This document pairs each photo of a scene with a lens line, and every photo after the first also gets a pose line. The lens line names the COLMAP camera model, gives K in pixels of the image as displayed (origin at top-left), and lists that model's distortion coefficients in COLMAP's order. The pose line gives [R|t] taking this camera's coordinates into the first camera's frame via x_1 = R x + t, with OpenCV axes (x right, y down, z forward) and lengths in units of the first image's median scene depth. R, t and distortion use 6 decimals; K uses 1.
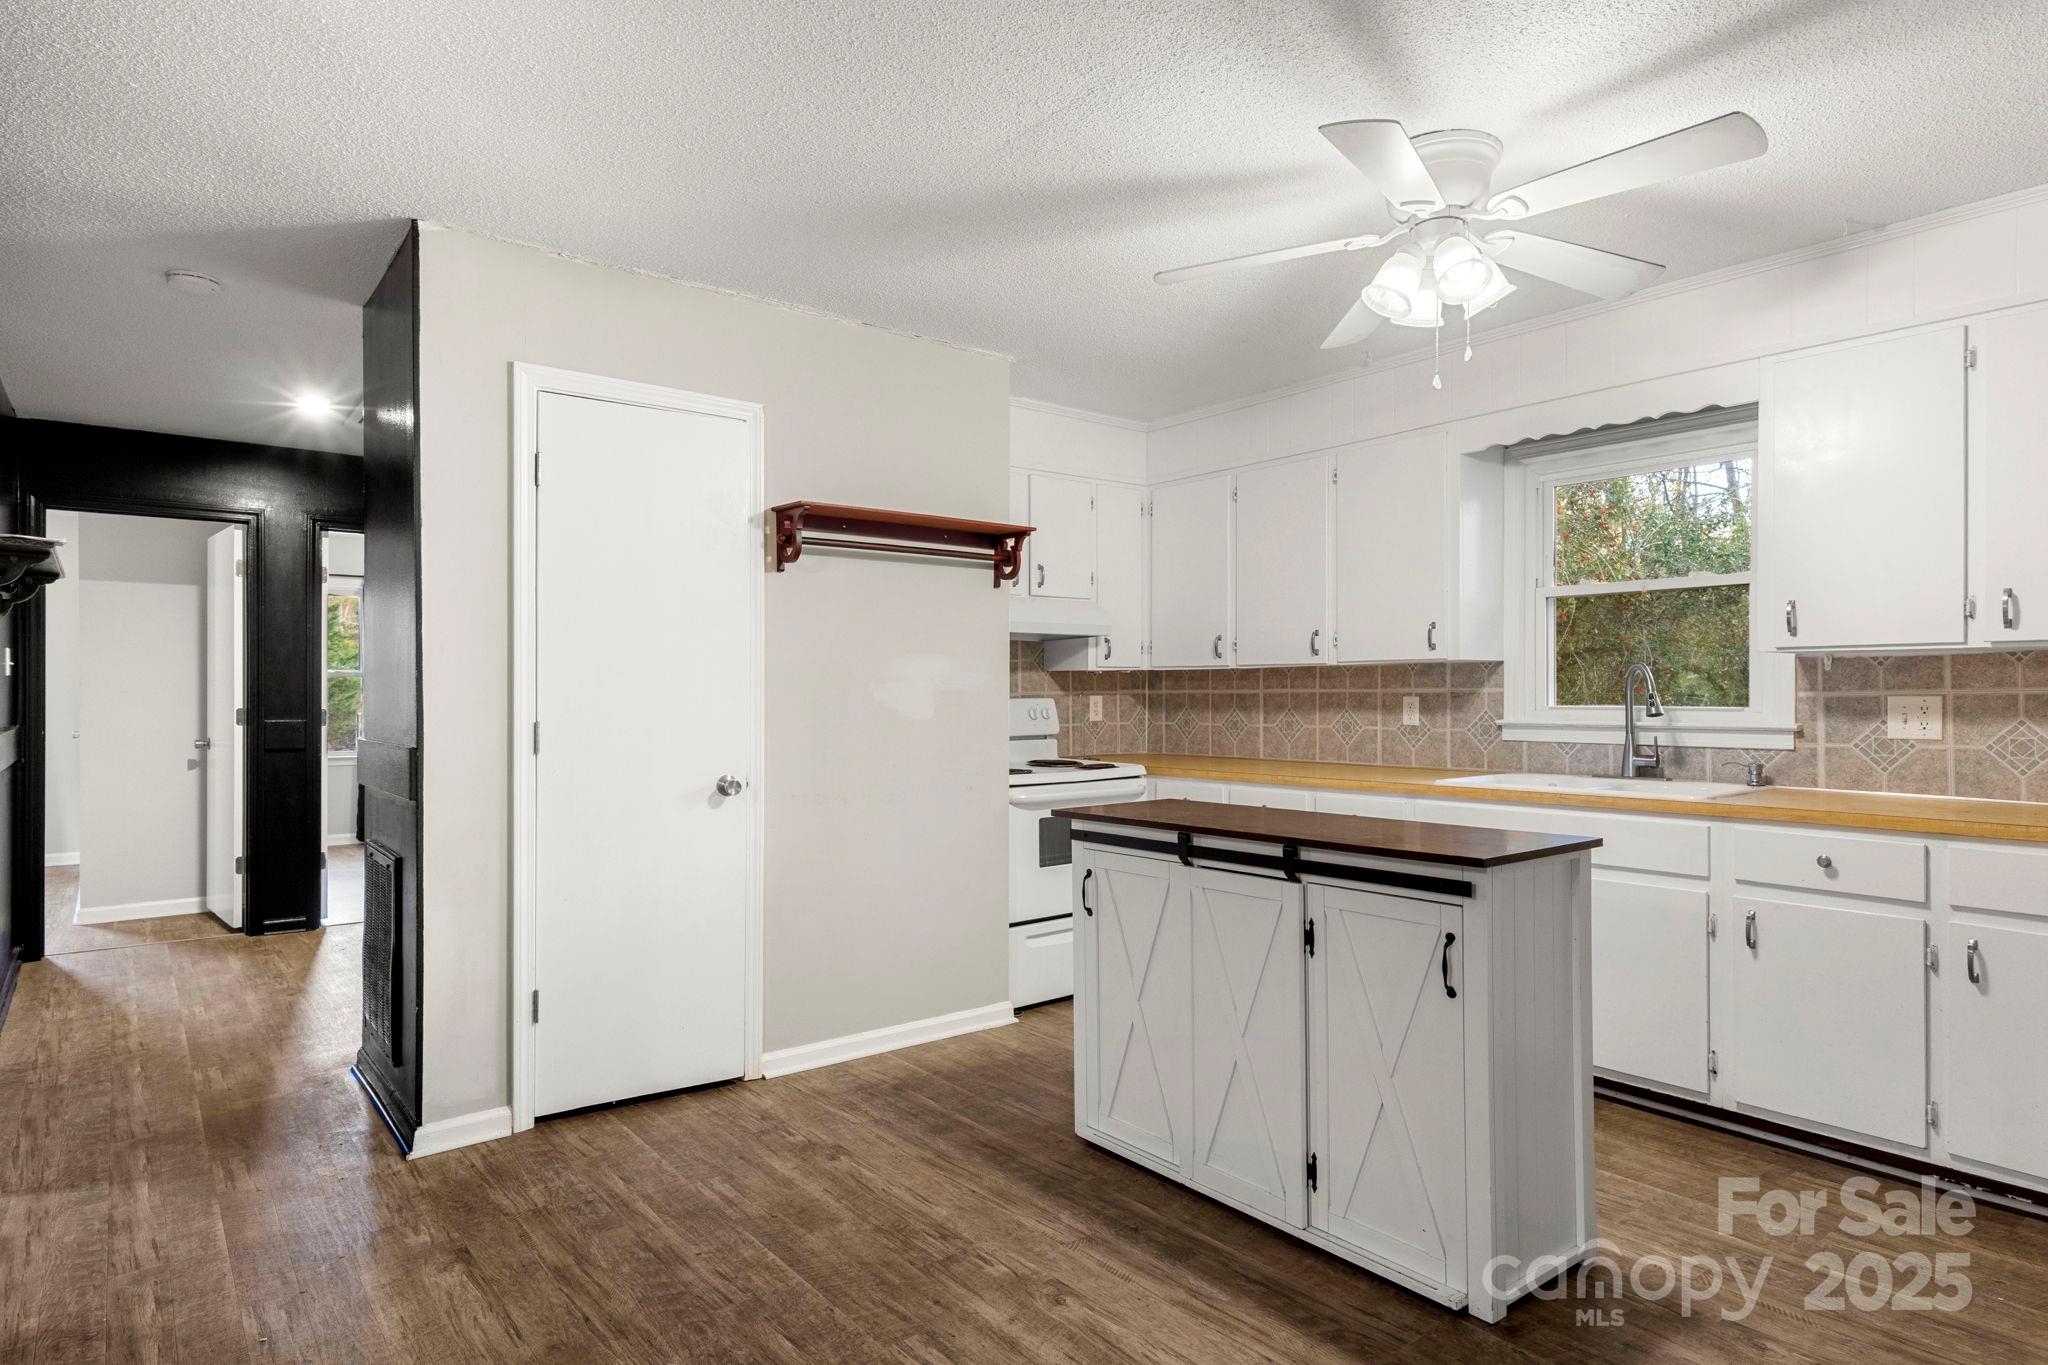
lens RADIAL K [[1135.5, 0, 1027.9], [0, 1135.5, 693.7], [0, 0, 1]] dist [0.016267, -0.003346]
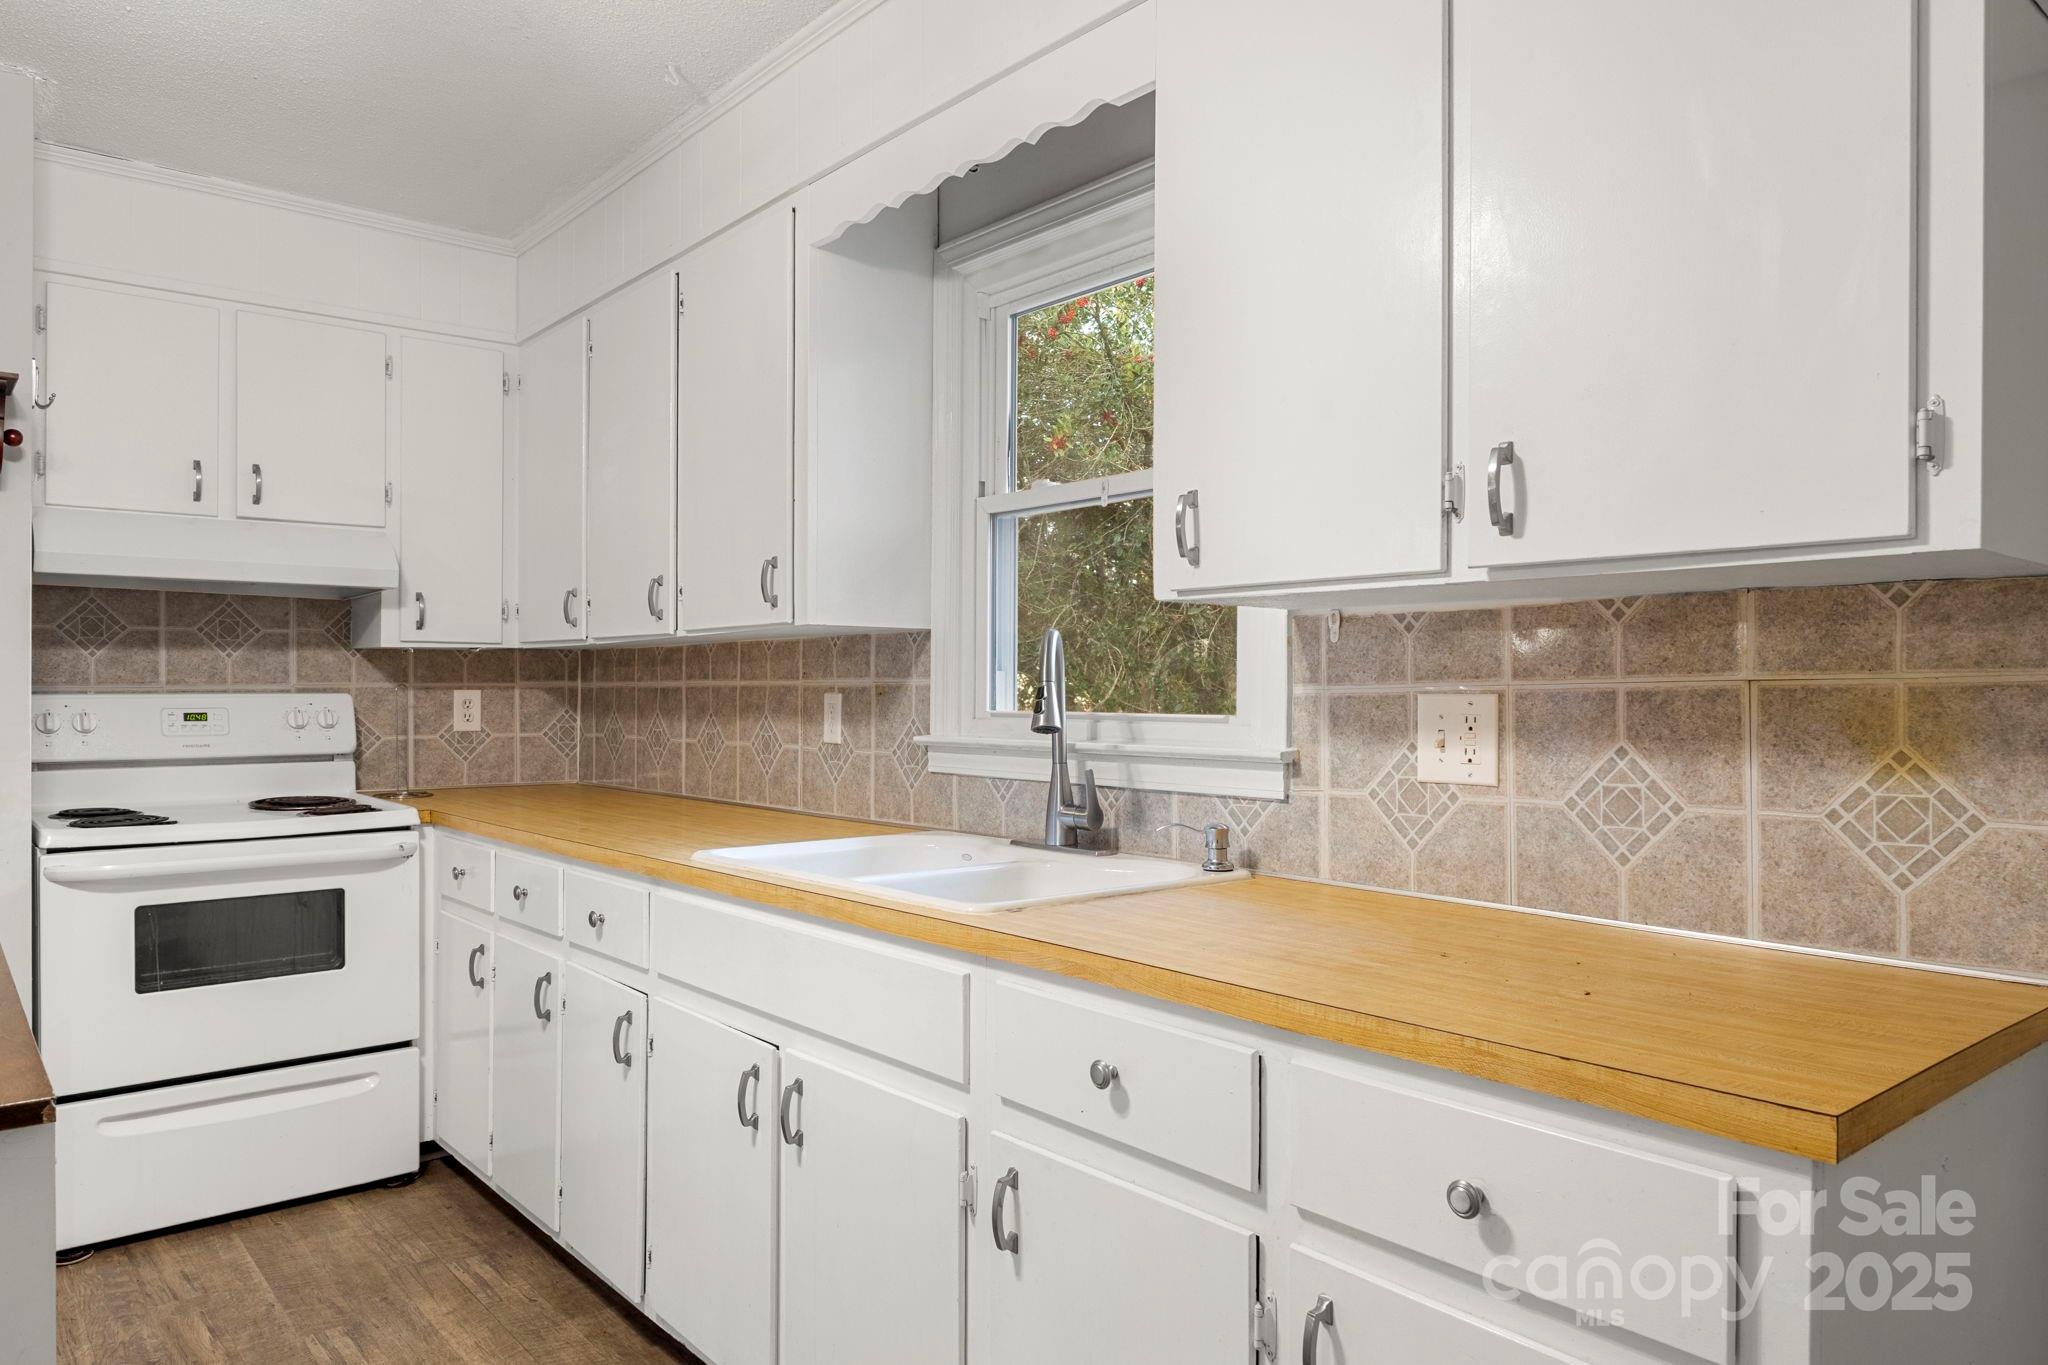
lens RADIAL K [[1362.9, 0, 1009.9], [0, 1362.9, 692.9], [0, 0, 1]] dist [-0.002242, 0.003070]
pose [[0.999838, 0.005443, 0.017138, 0.530794], [-0.005451, 0.999985, 0.000420, 0.002144], [-0.017136, -0.000514, 0.999853, 0.394784]]
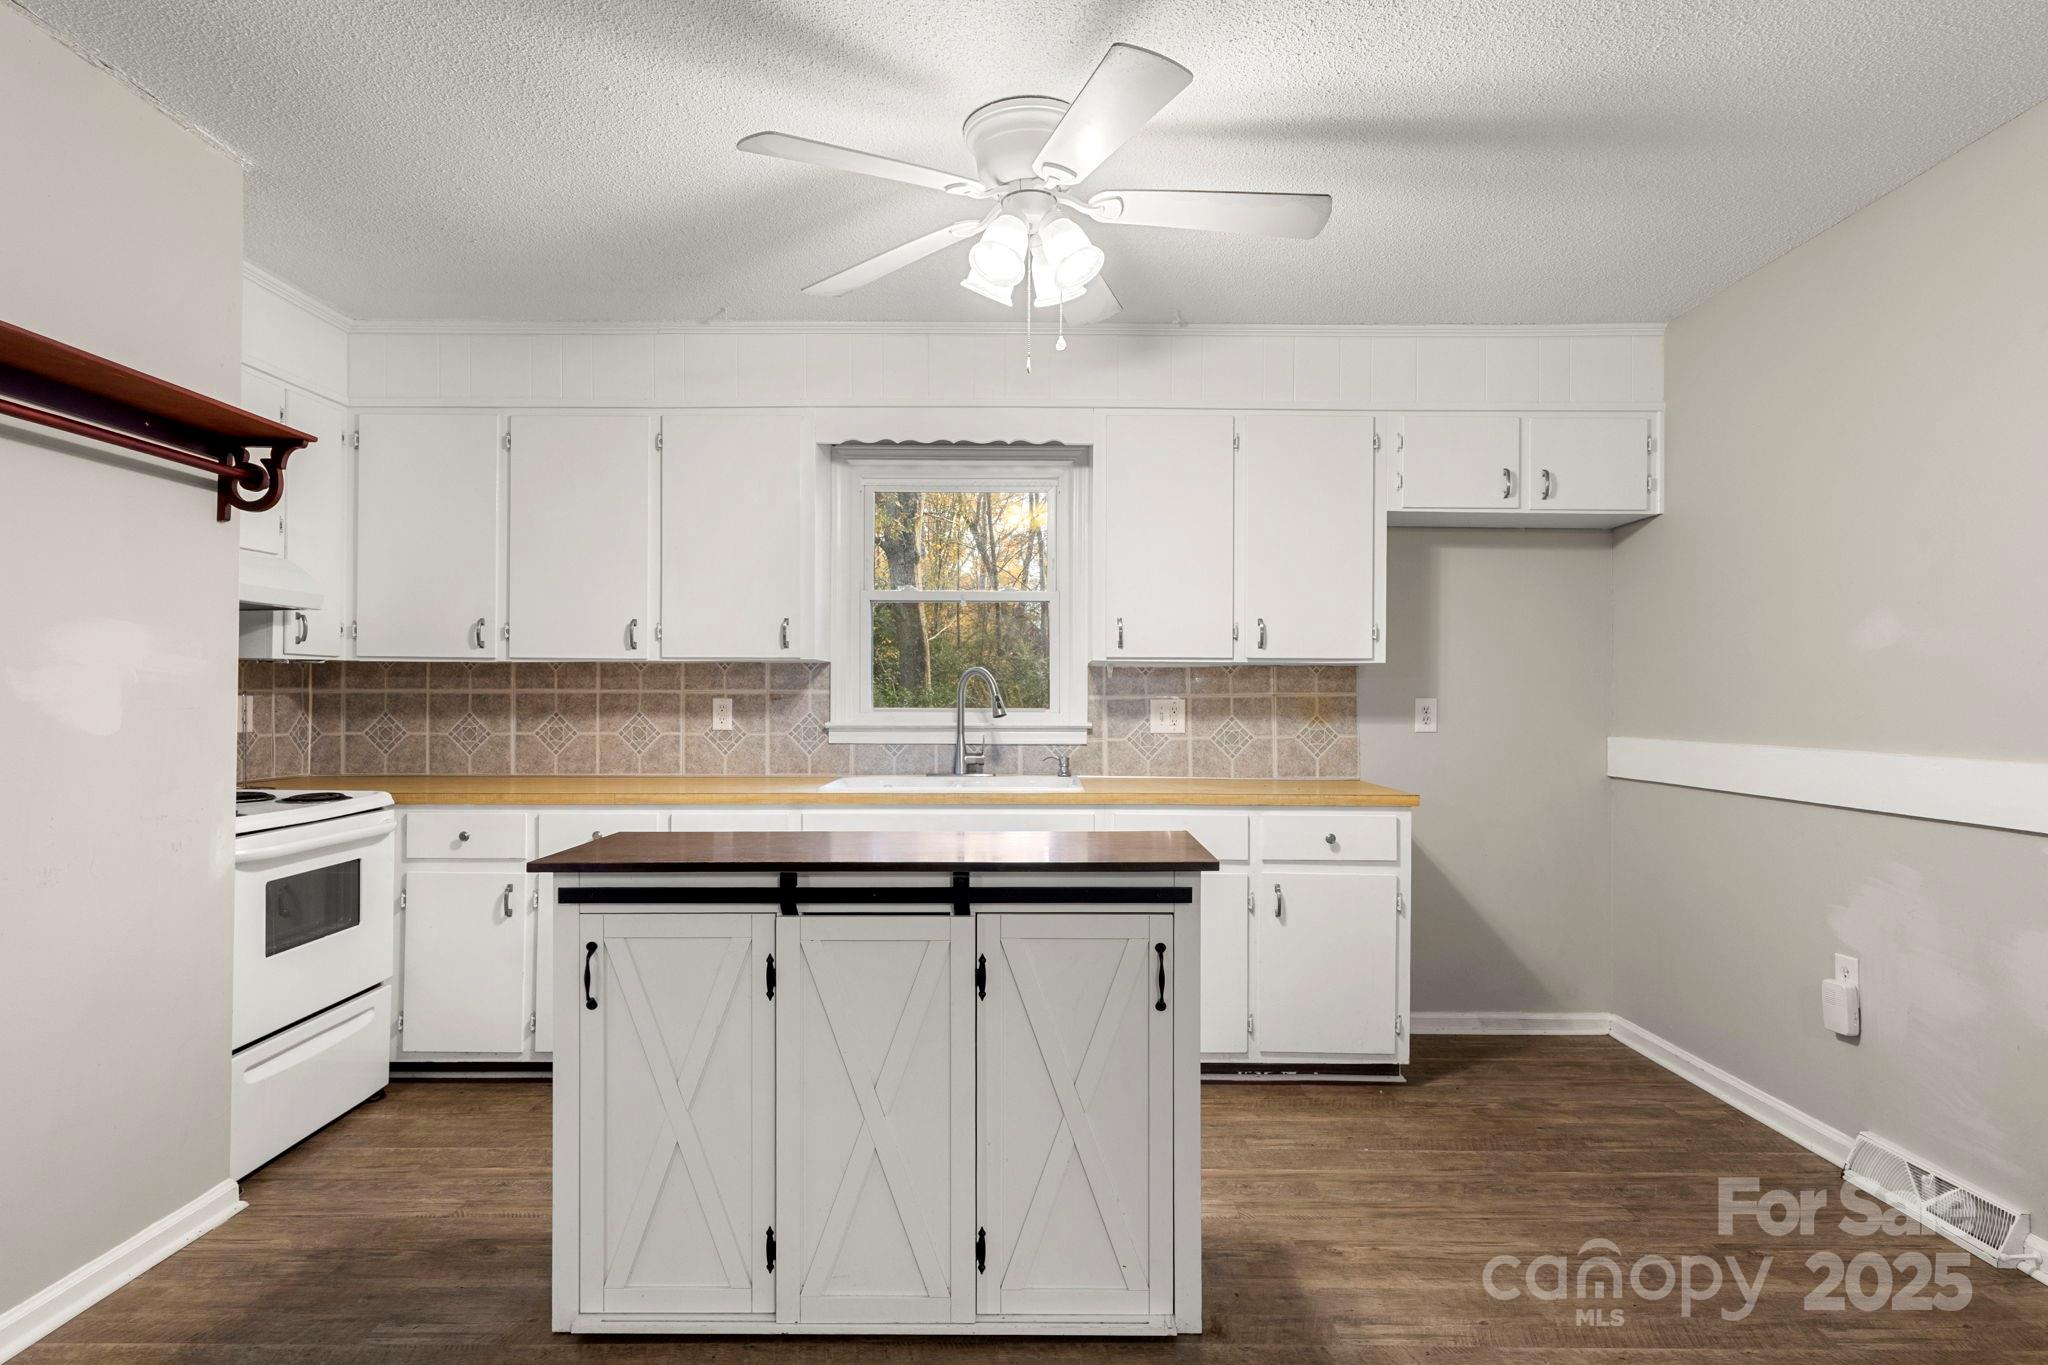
lens RADIAL K [[1135.5, 0, 1025.6], [0, 1135.5, 692.4], [0, 0, 1]] dist [0.016267, -0.003346]
pose [[0.628566, 0.008844, 0.777706, -0.280806], [-0.004888, 0.999961, -0.007421, 0.004204], [-0.777741, 0.000863, 0.628585, 0.305211]]
